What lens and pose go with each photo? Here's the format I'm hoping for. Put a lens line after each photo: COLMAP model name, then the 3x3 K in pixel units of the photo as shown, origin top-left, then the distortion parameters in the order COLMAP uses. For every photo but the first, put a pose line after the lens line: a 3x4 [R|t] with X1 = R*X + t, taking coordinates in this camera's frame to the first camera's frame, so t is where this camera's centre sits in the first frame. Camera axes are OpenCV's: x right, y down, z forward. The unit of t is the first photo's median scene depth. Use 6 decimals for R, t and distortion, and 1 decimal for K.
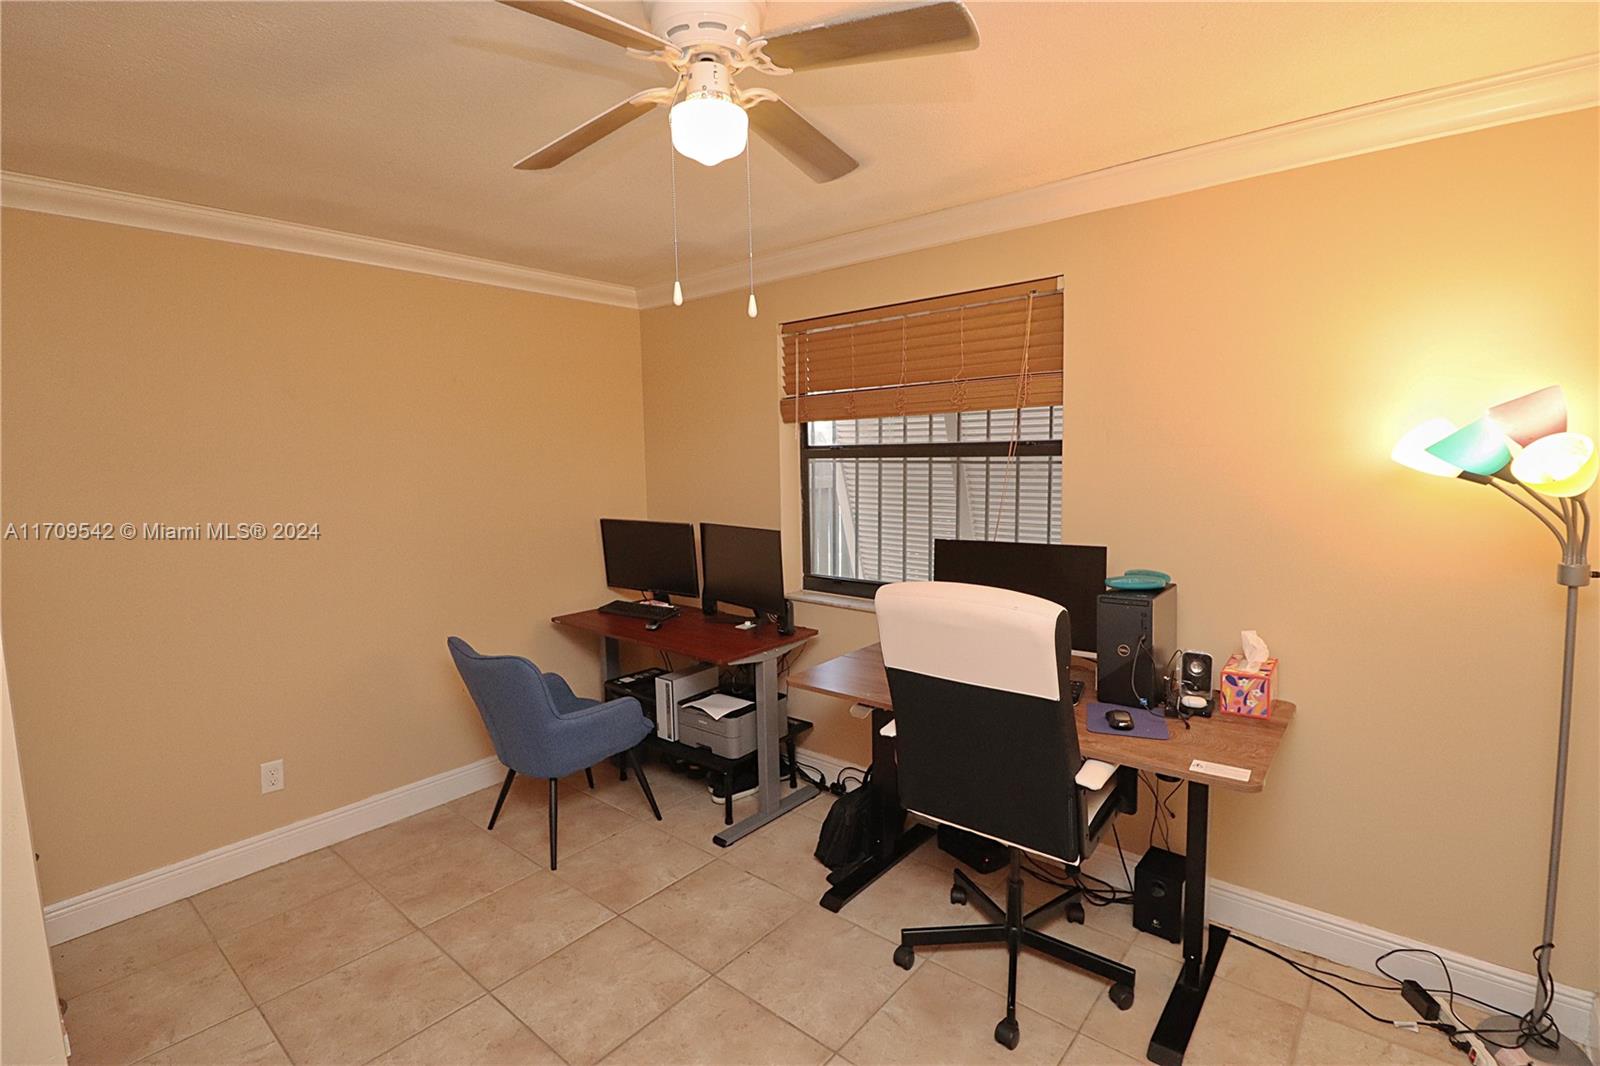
lens RADIAL K [[740.2, 0, 796.1], [0, 740.2, 525.5], [0, 0, 1]] dist [-0.006160, -0.000692]
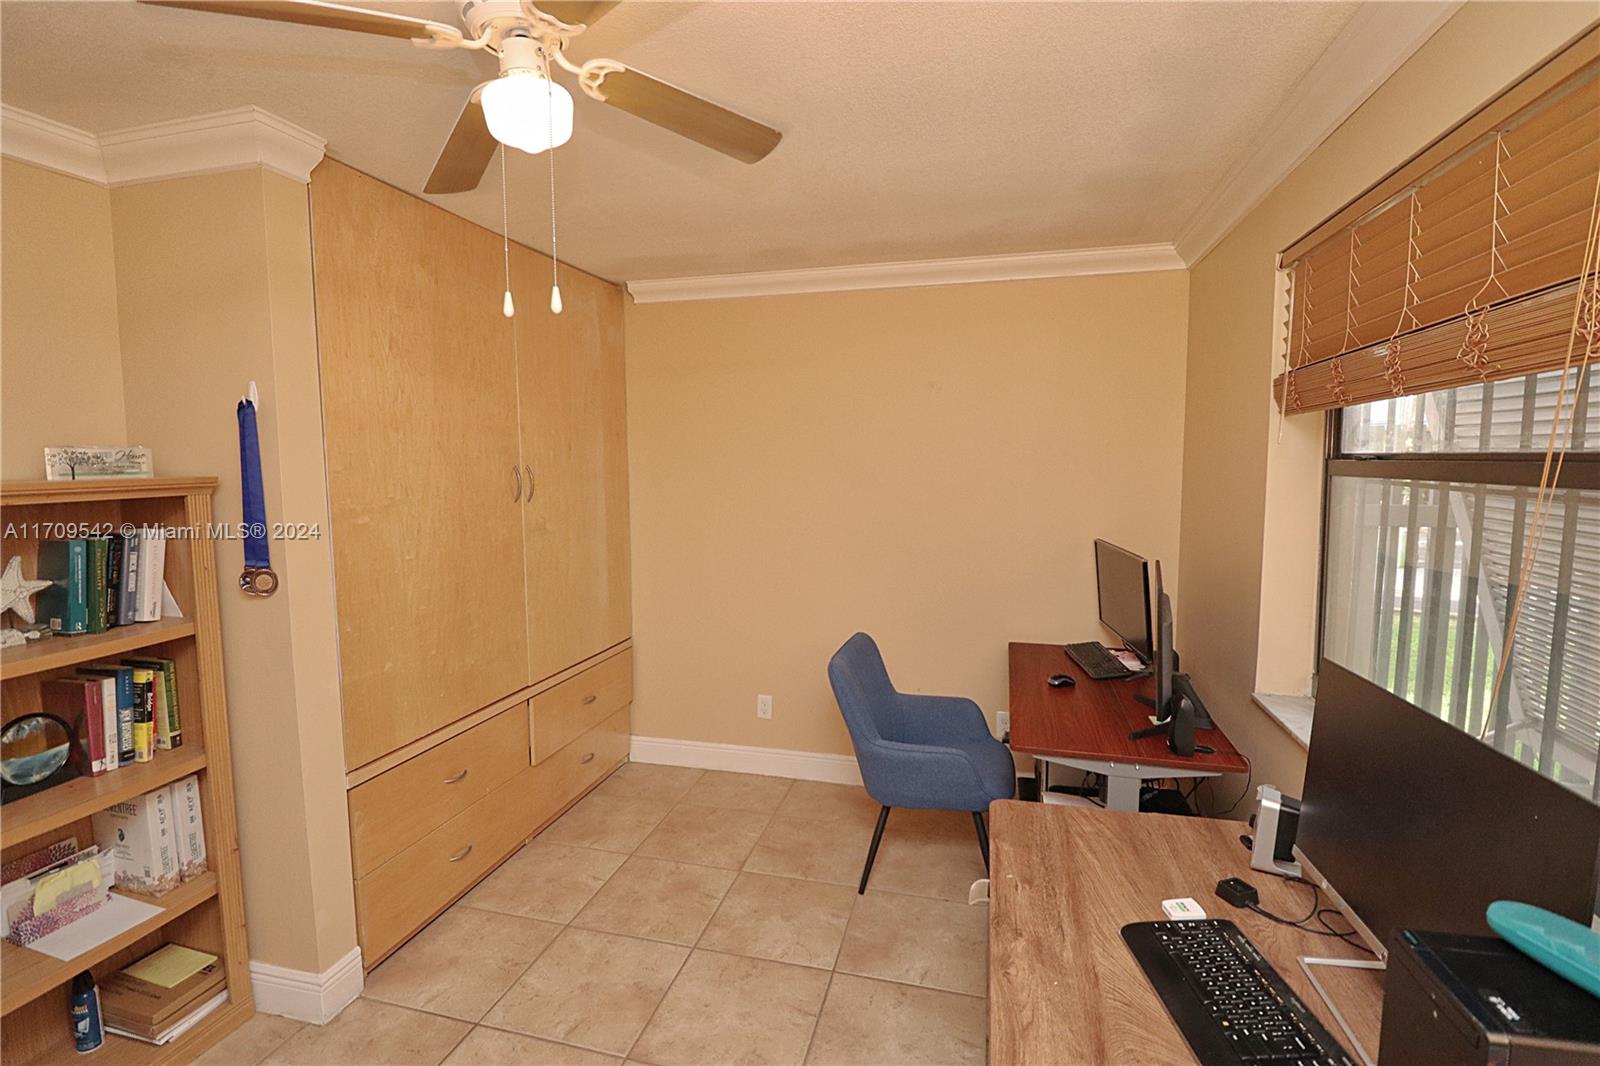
lens RADIAL K [[740.2, 0, 798.4], [0, 740.2, 537.1], [0, 0, 1]] dist [-0.006160, -0.000692]
pose [[0.430178, 0.113443, -0.895588, 0.437747], [-0.086899, 0.992669, 0.084000, -0.067468], [0.898552, 0.041691, 0.436883, 0.476548]]
